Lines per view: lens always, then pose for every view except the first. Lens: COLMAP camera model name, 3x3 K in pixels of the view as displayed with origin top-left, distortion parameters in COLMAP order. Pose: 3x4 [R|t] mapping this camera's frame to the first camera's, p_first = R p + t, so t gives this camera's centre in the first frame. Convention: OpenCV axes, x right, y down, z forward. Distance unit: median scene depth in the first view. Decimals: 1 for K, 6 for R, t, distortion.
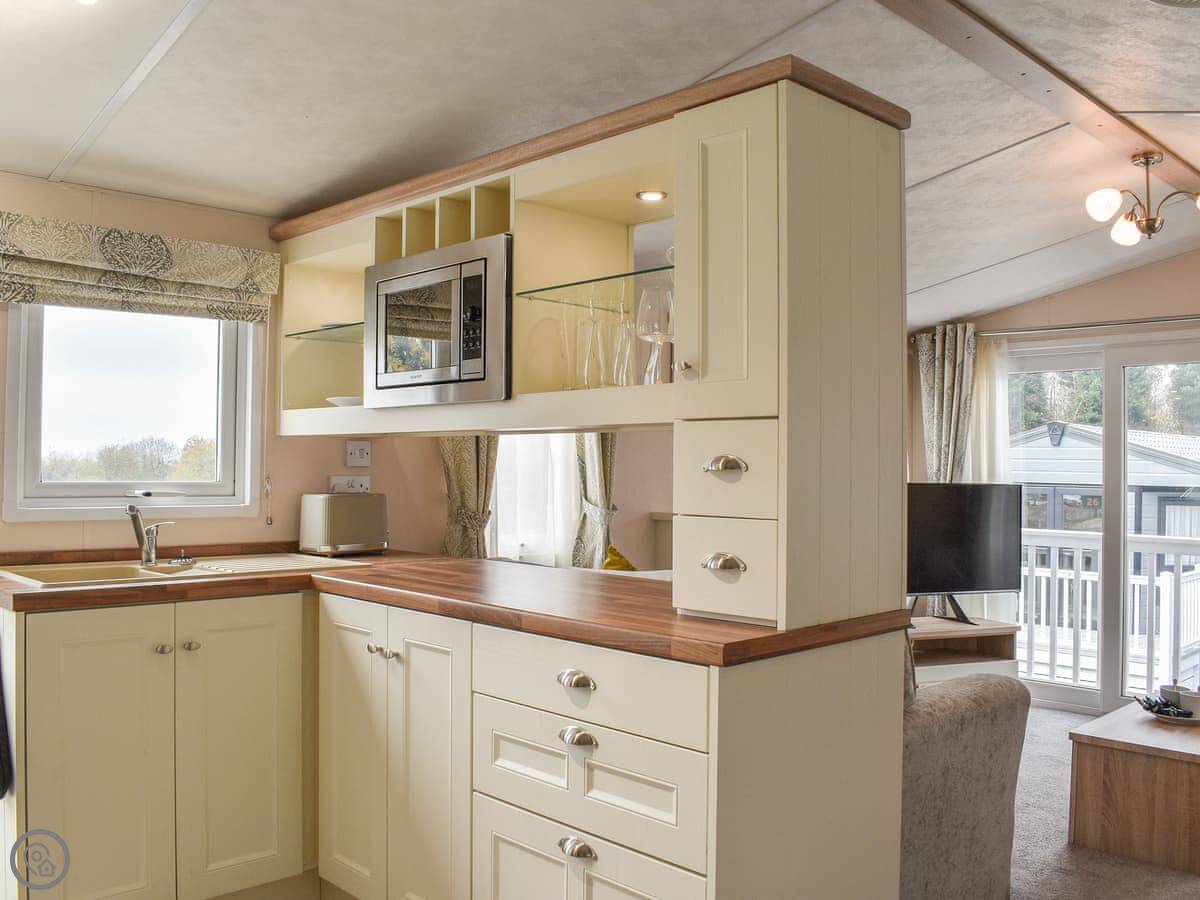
lens RADIAL K [[1059.9, 0, 600.0], [0, 1059.9, 450.0], [0, 0, 1]] dist [-0.081324, 0.000904]
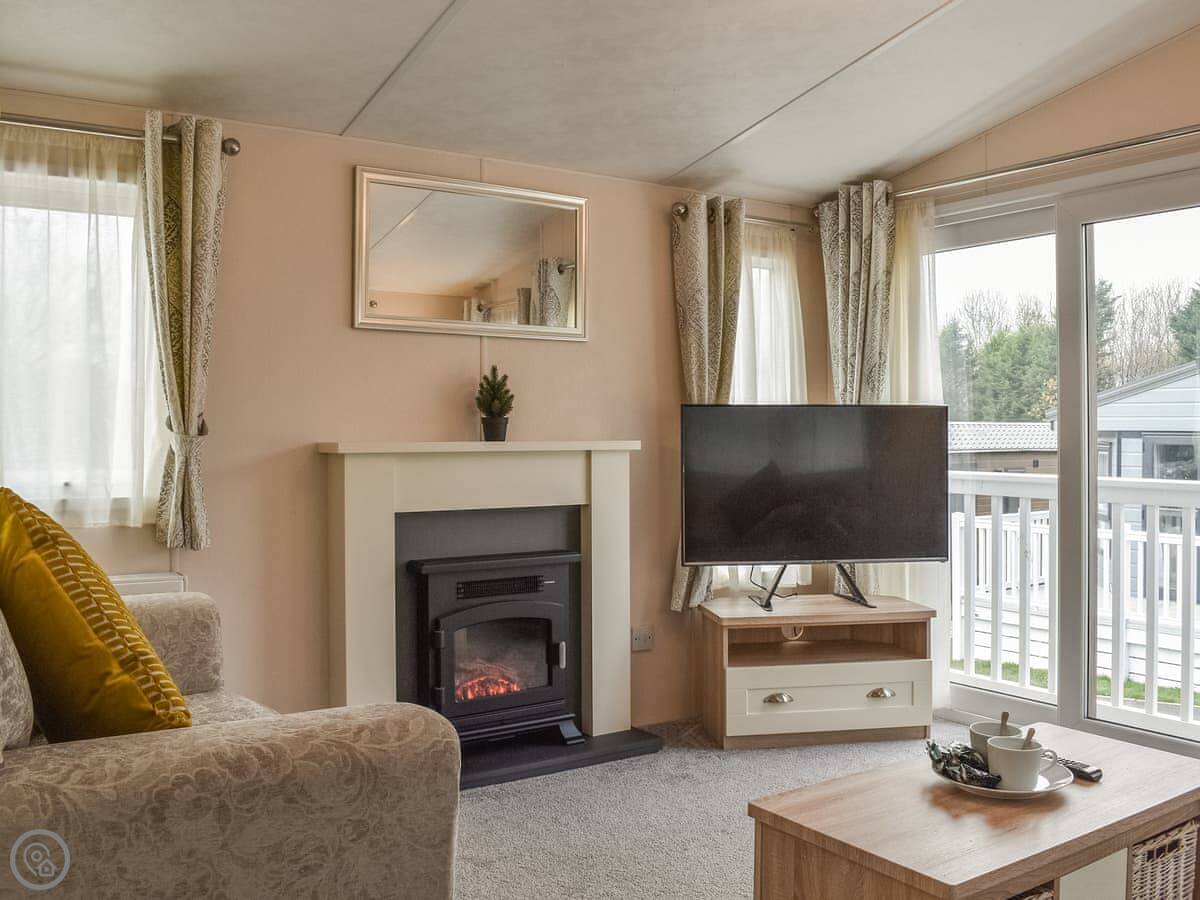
lens RADIAL K [[1059.9, 0, 600.0], [0, 1059.9, 450.0], [0, 0, 1]] dist [-0.081324, 0.000904]
pose [[0.978957, -0.009754, -0.203835, 0.318798], [0.016508, 0.999369, 0.031460, 0.035971], [0.203400, -0.034163, 0.978500, 0.270175]]
